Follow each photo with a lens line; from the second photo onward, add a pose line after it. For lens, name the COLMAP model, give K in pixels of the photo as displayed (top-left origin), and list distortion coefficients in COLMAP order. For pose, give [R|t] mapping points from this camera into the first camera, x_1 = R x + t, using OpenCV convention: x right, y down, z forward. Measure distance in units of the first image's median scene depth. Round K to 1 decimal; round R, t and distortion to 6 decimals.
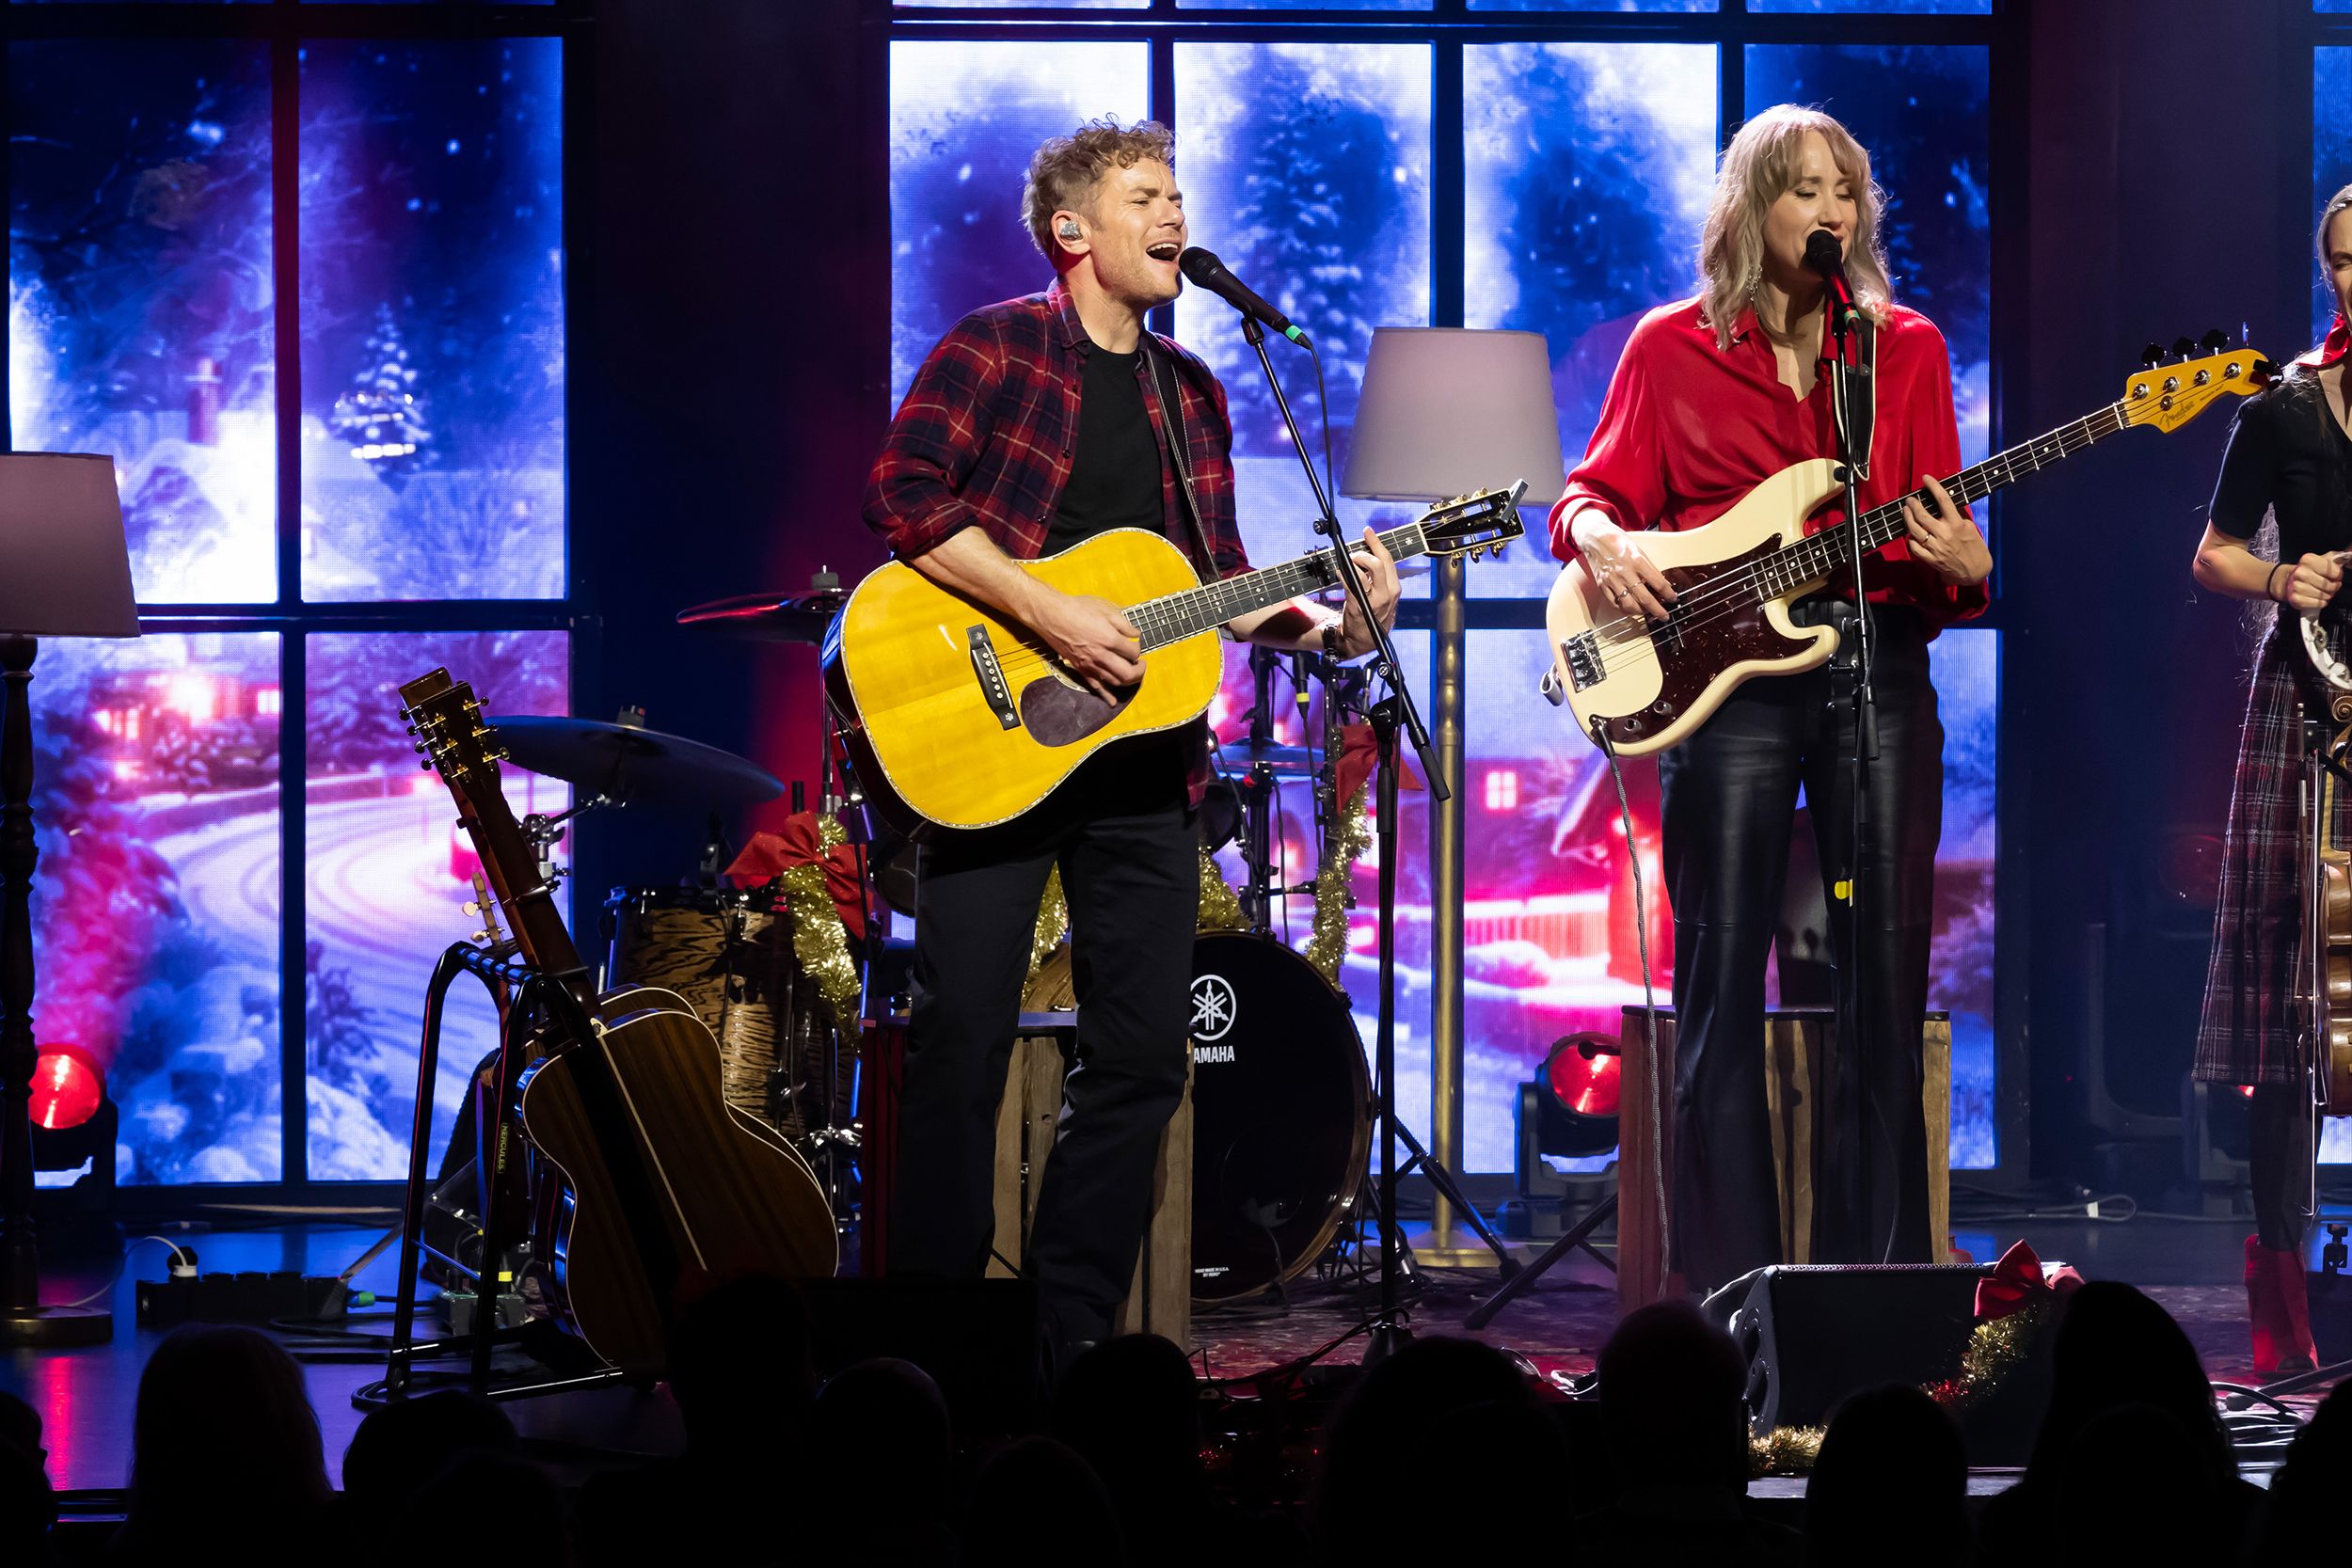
lens RADIAL K [[13916.4, 0, 1176.0], [0, 13916.4, 784.0], [0, 0, 1]] dist [0.190103, -8.941349]
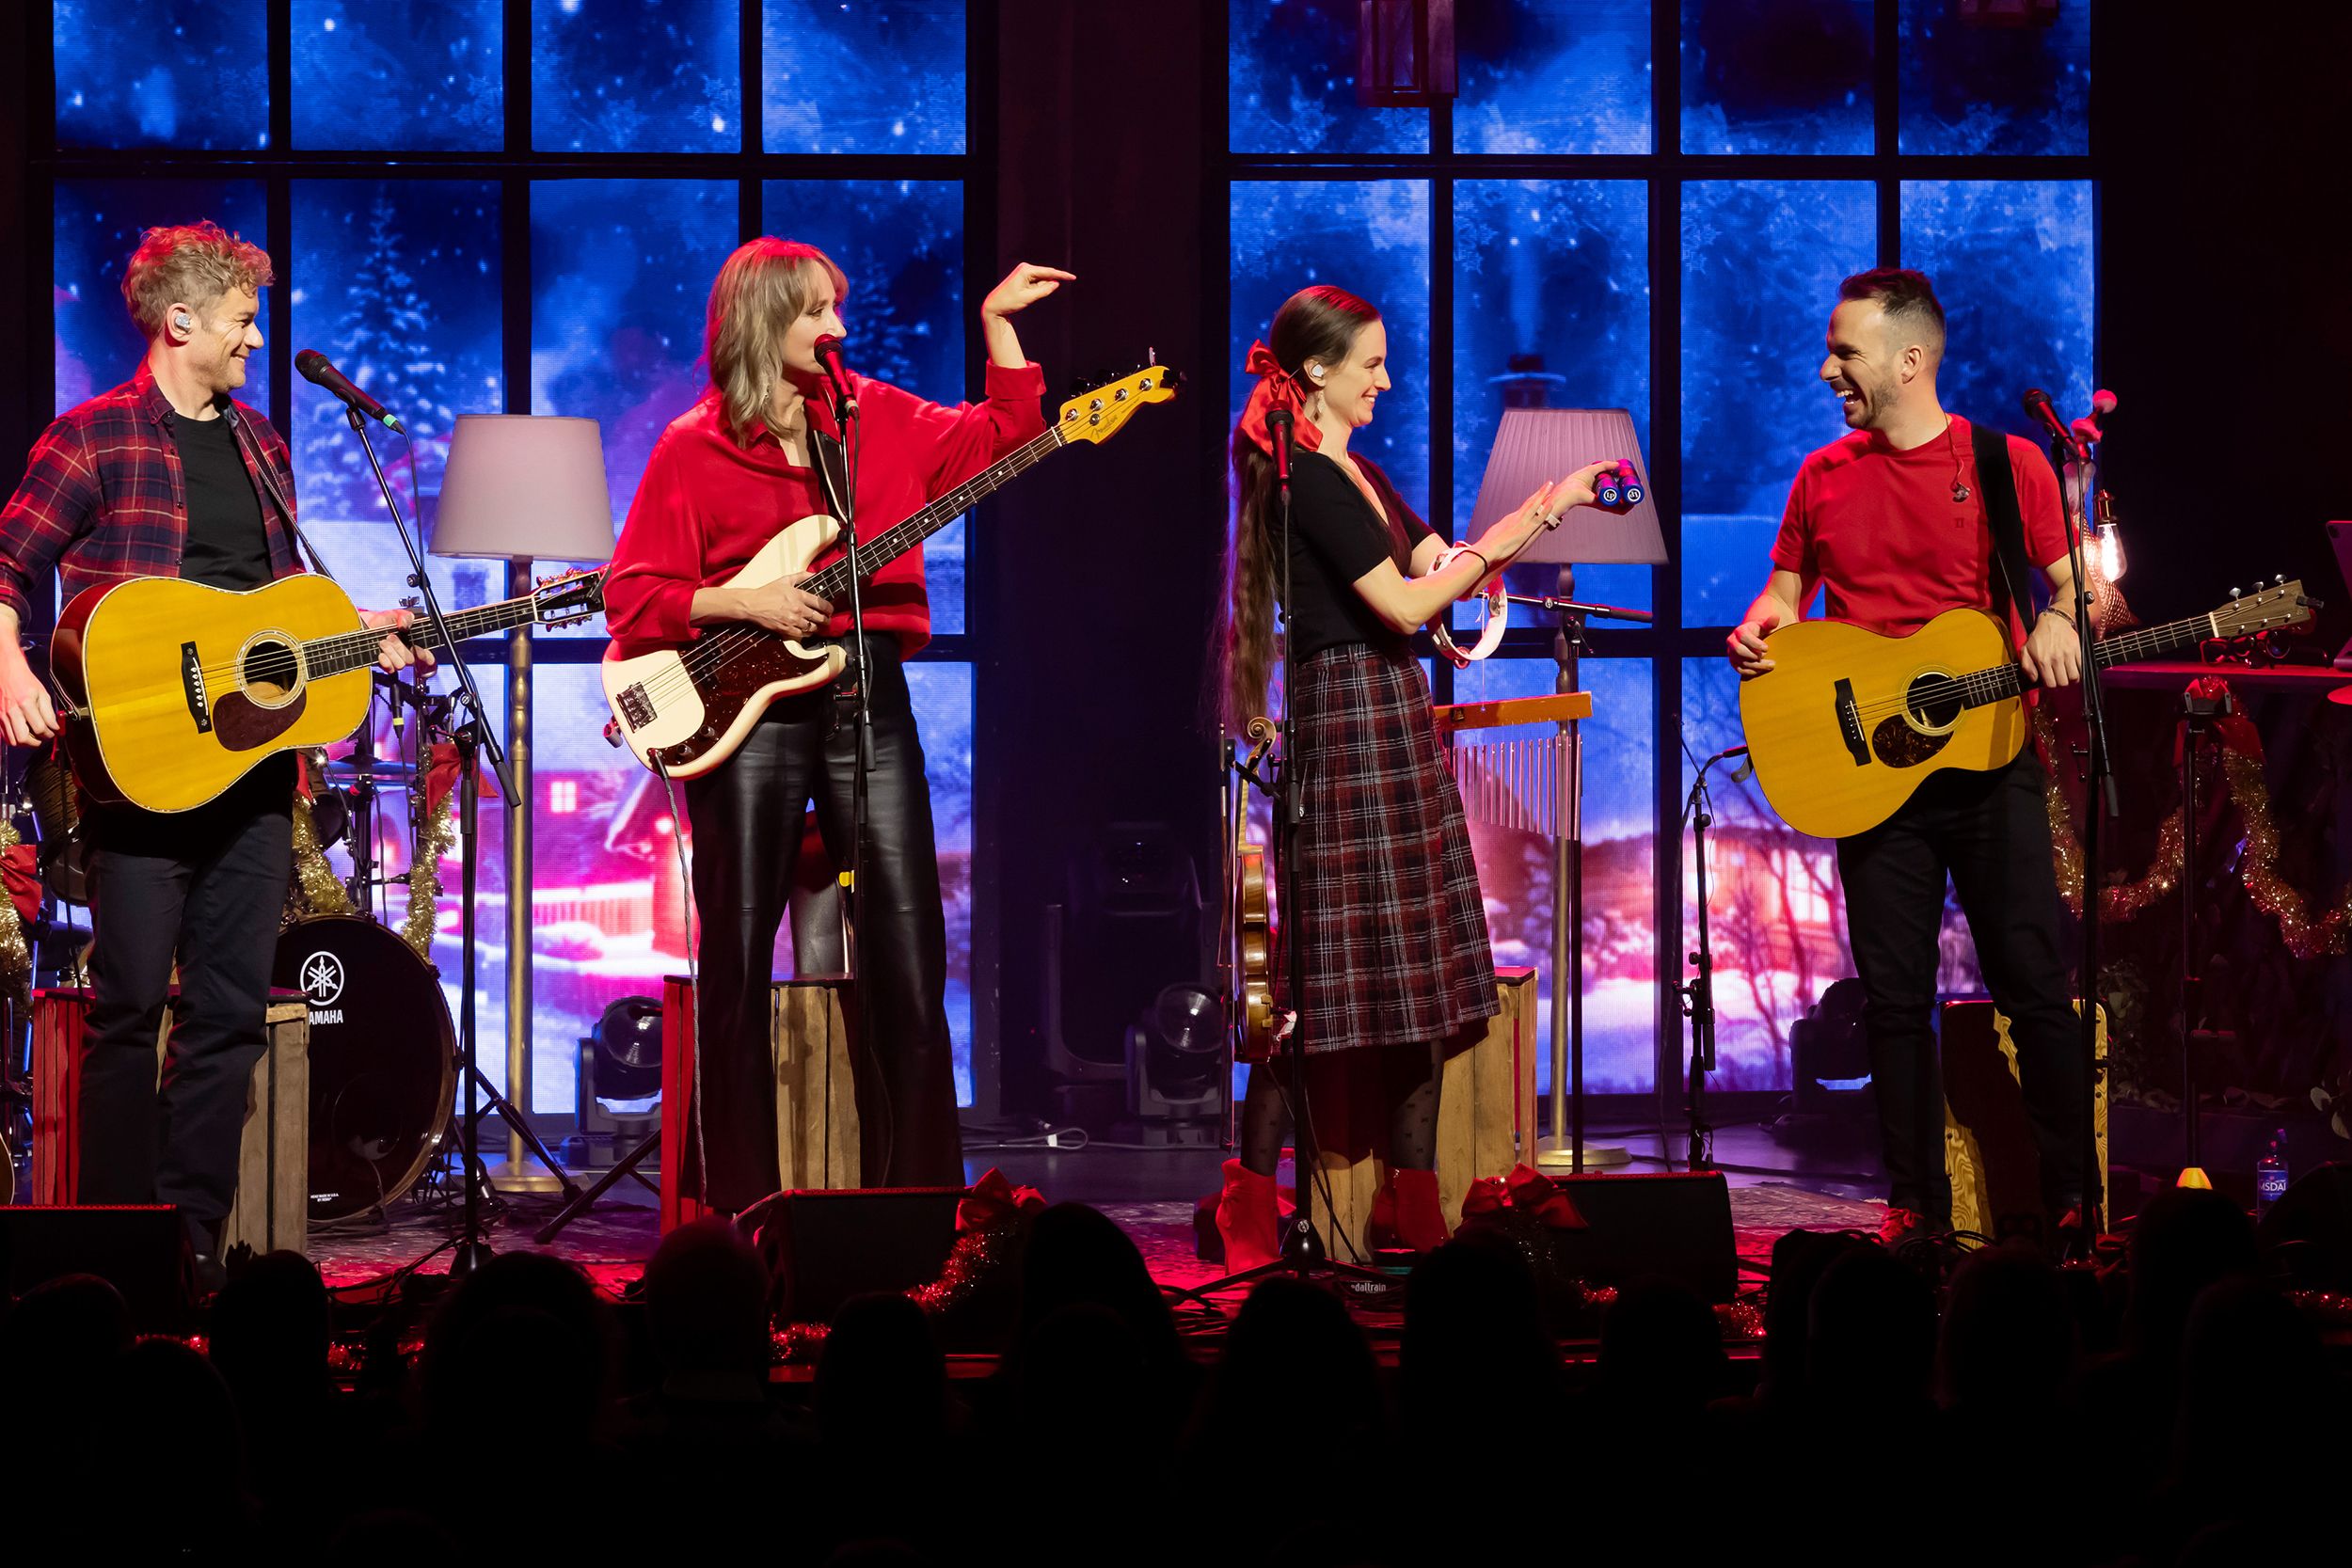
lens RADIAL K [[12746.7, 0, 1176.0], [0, 12746.7, 784.0], [0, 0, 1]] dist [-0.371244, 15.774044]
pose [[0.996678, -0.005260, 0.081270, -0.013402], [0.004925, 0.999979, 0.004319, -0.005173], [-0.081291, -0.003905, 0.996683, -0.105035]]
